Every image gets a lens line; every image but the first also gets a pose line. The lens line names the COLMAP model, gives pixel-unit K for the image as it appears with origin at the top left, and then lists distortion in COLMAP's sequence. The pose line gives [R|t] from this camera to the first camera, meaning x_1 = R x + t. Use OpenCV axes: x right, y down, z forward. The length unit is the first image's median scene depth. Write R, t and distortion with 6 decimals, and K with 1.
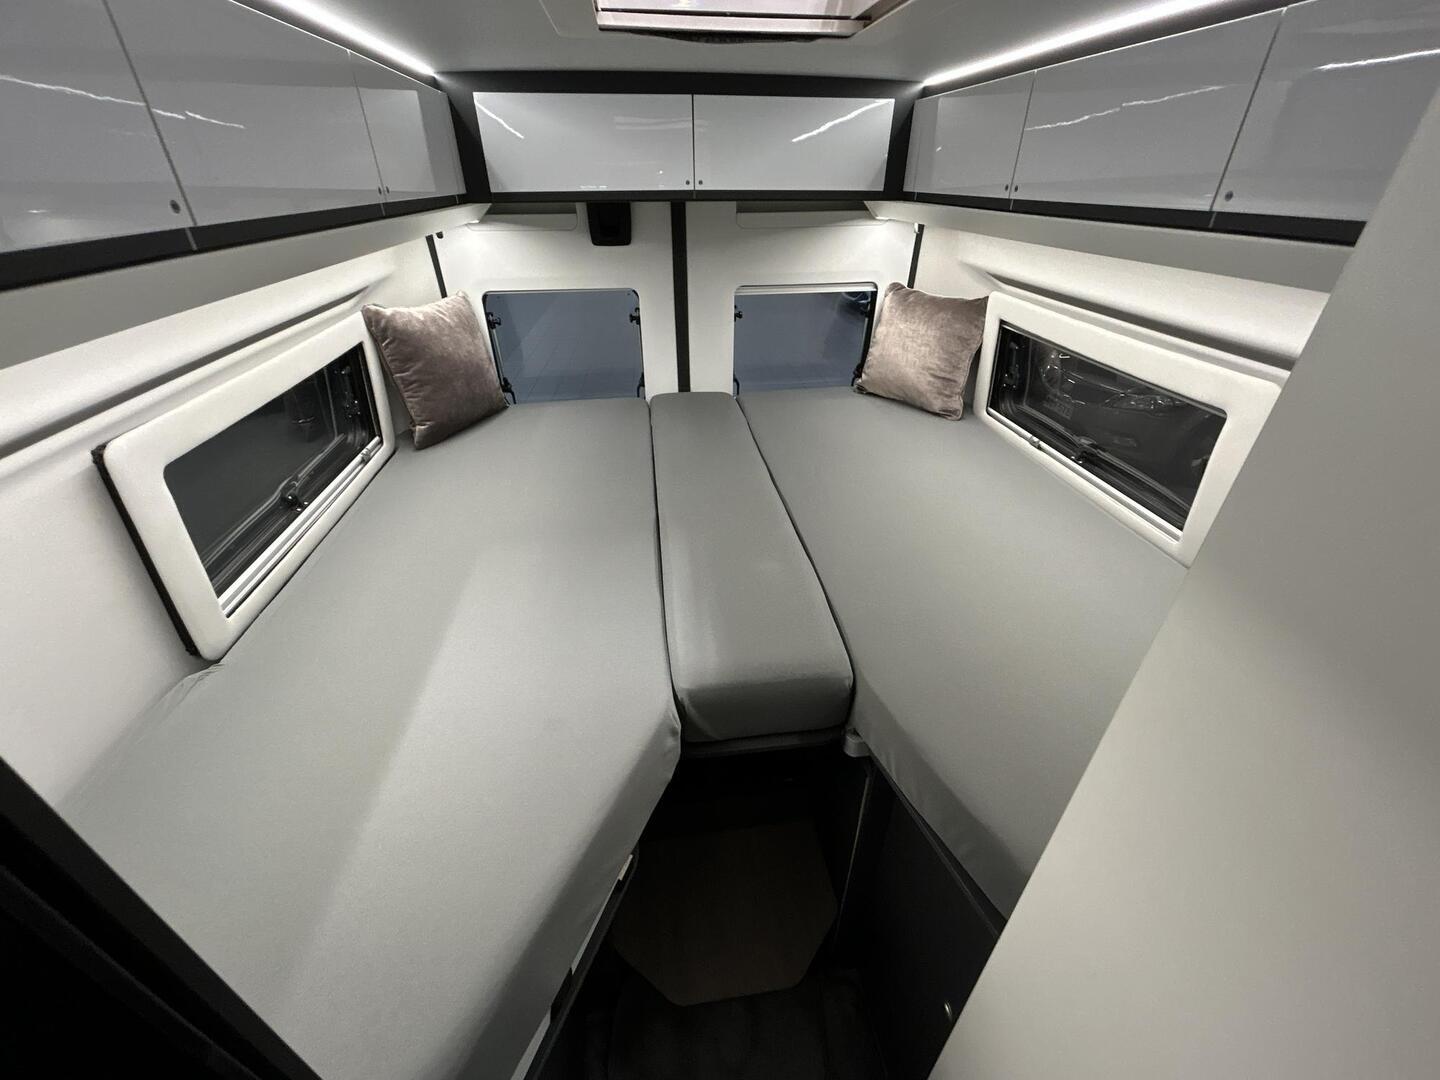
lens RADIAL K [[586.5, 0, 725.5], [0, 586.5, 539.2], [0, 0, 1]] dist [-0.014791, -0.000057]
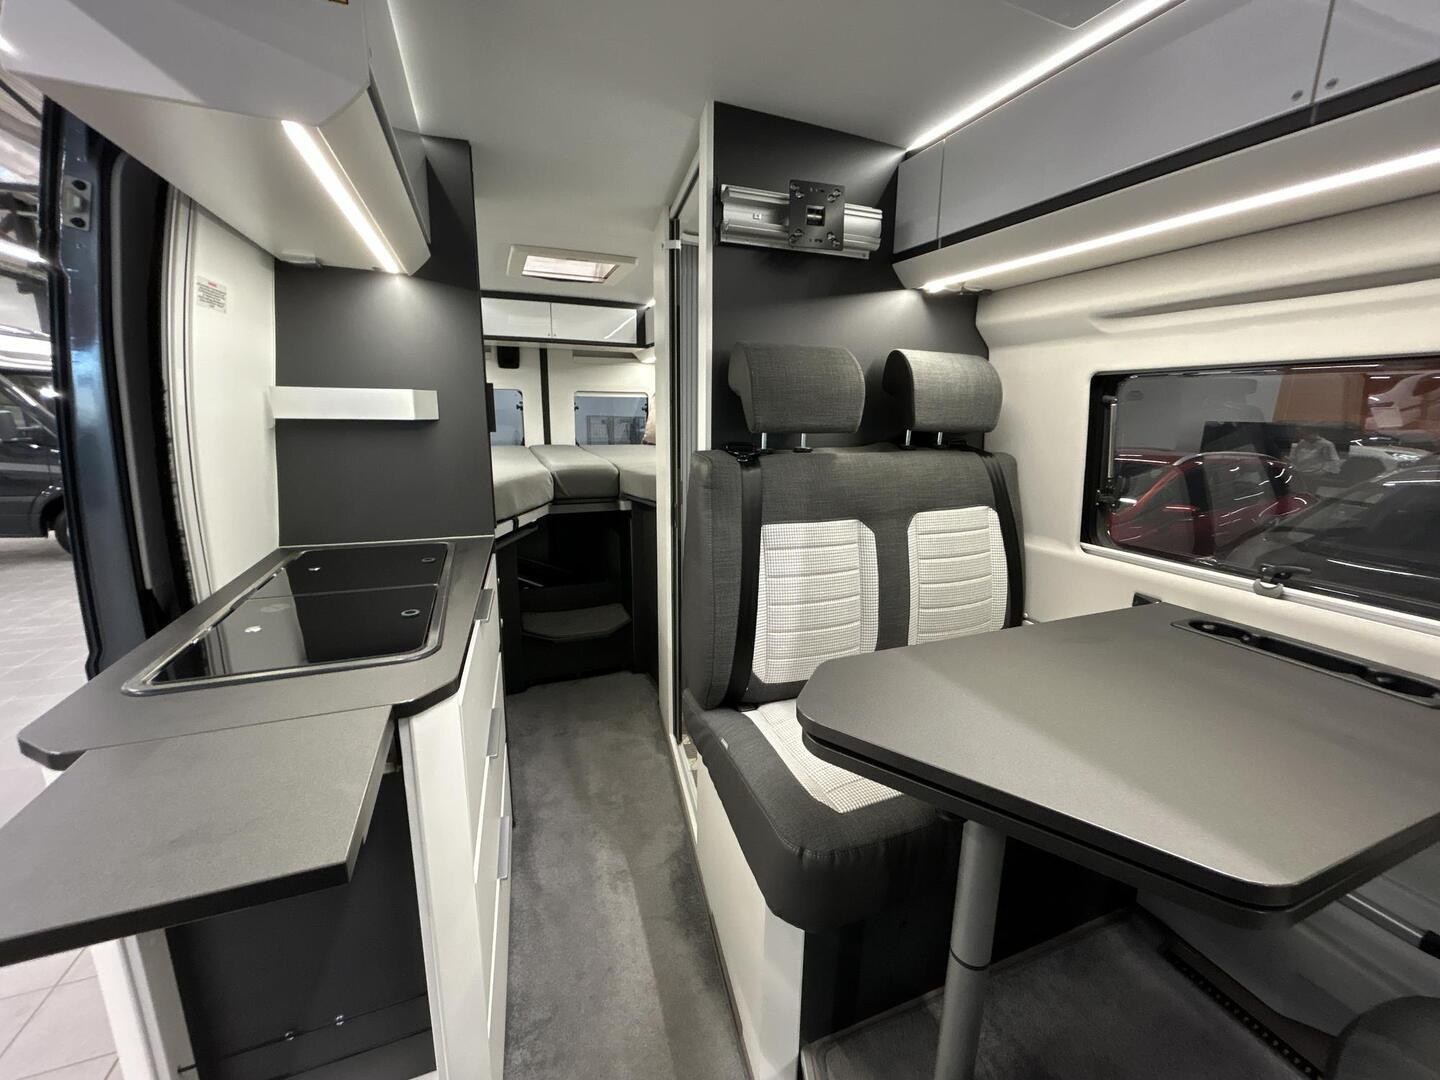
lens RADIAL K [[577.9, 0, 717.5], [0, 577.9, 533.5], [0, 0, 1]] dist [-0.000897, -0.000108]
pose [[0.972402, -0.035085, 0.230658, 0.022460], [0.110432, 0.940085, -0.322560, 0.735823], [-0.205521, 0.339130, 0.918015, -0.761832]]
